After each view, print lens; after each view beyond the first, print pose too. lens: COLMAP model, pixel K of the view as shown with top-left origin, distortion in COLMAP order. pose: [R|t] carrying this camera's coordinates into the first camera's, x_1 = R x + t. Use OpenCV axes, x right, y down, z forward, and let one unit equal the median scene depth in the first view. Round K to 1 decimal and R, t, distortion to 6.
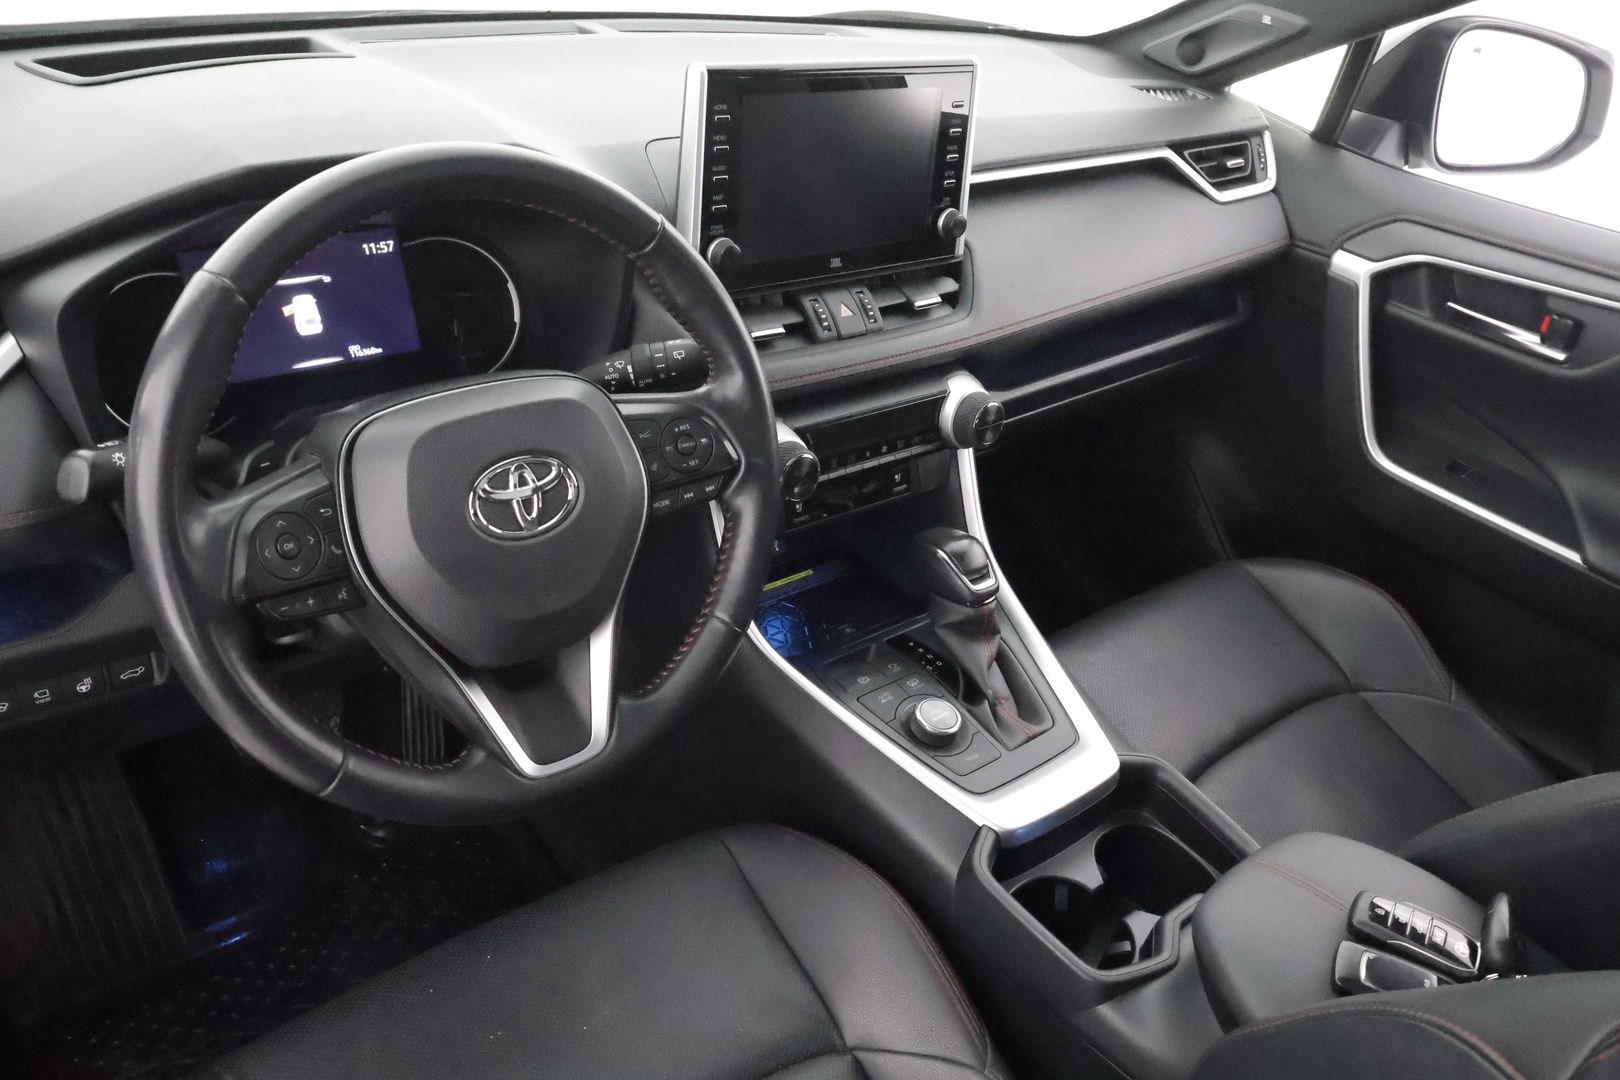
lens RADIAL K [[1311.2, 0, 824.3], [0, 1311.2, 543.1], [0, 0, 1]] dist [0.031557, 0.006428]
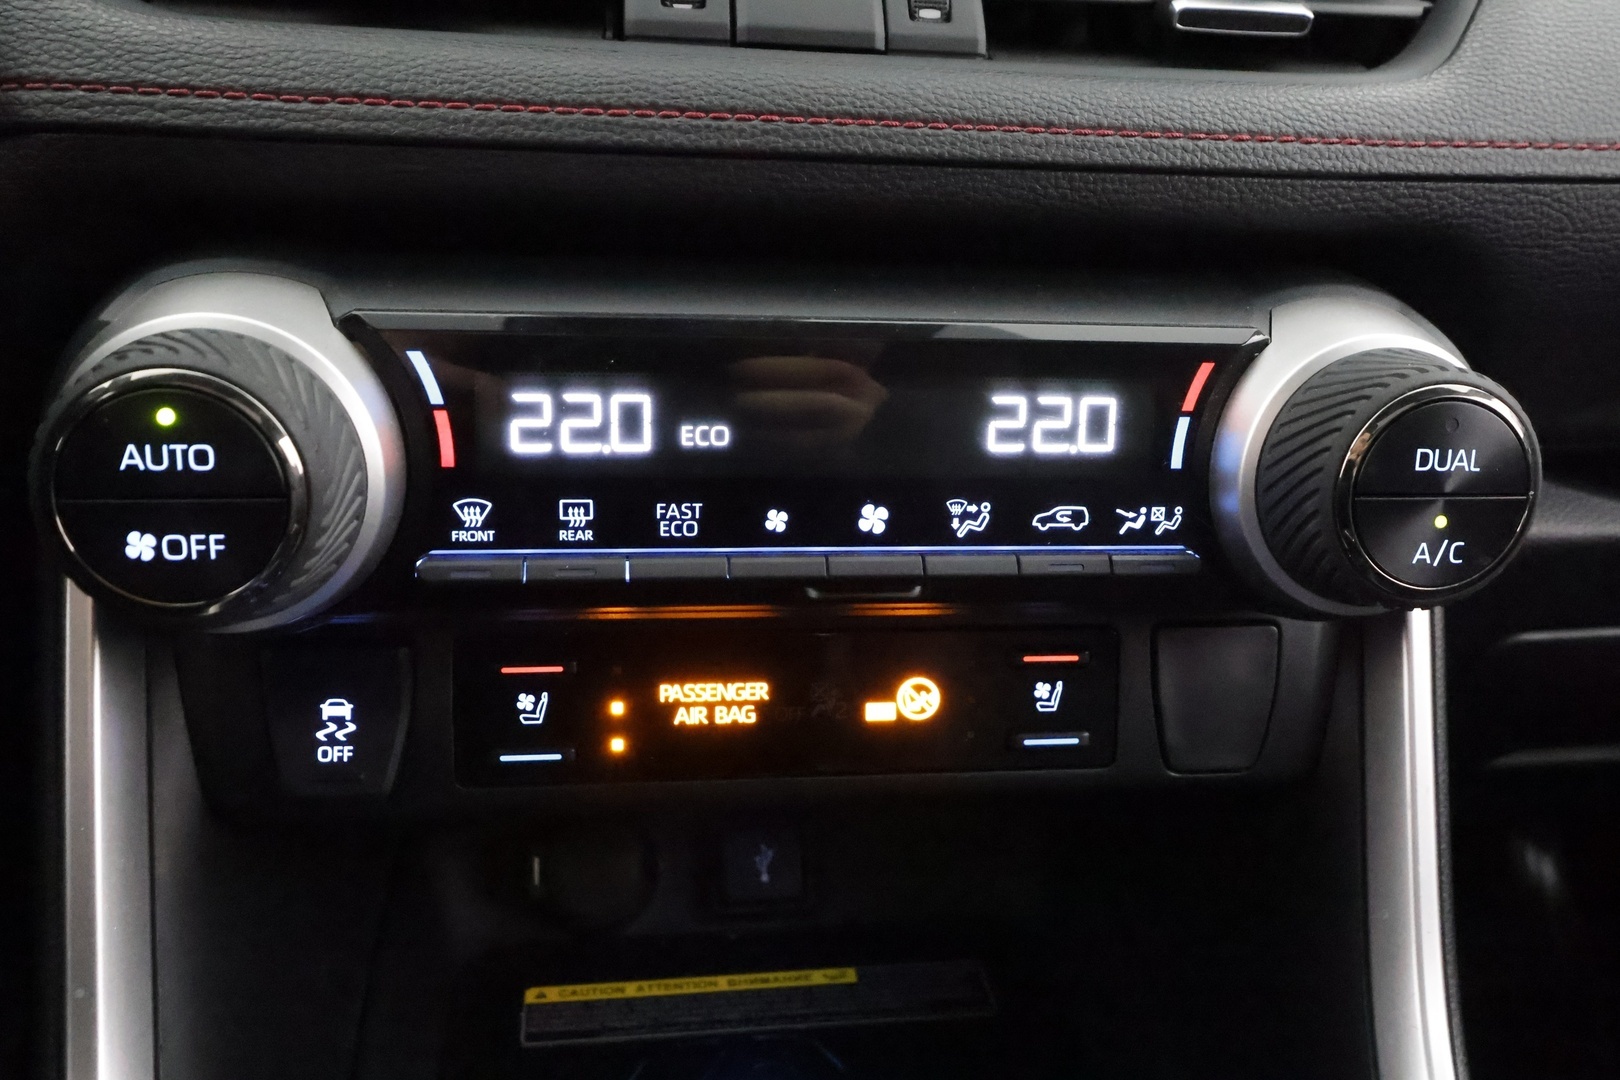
lens RADIAL K [[1279.1, 0, 810.0], [0, 1279.1, 540.0], [0, 0, 1]] dist [-0.000862, 0.005148]
pose [[0.837800, 0.097665, -0.537171, 0.160469], [-0.220436, 0.960623, -0.169150, -0.028967], [0.499499, 0.260125, 0.826339, 0.833644]]
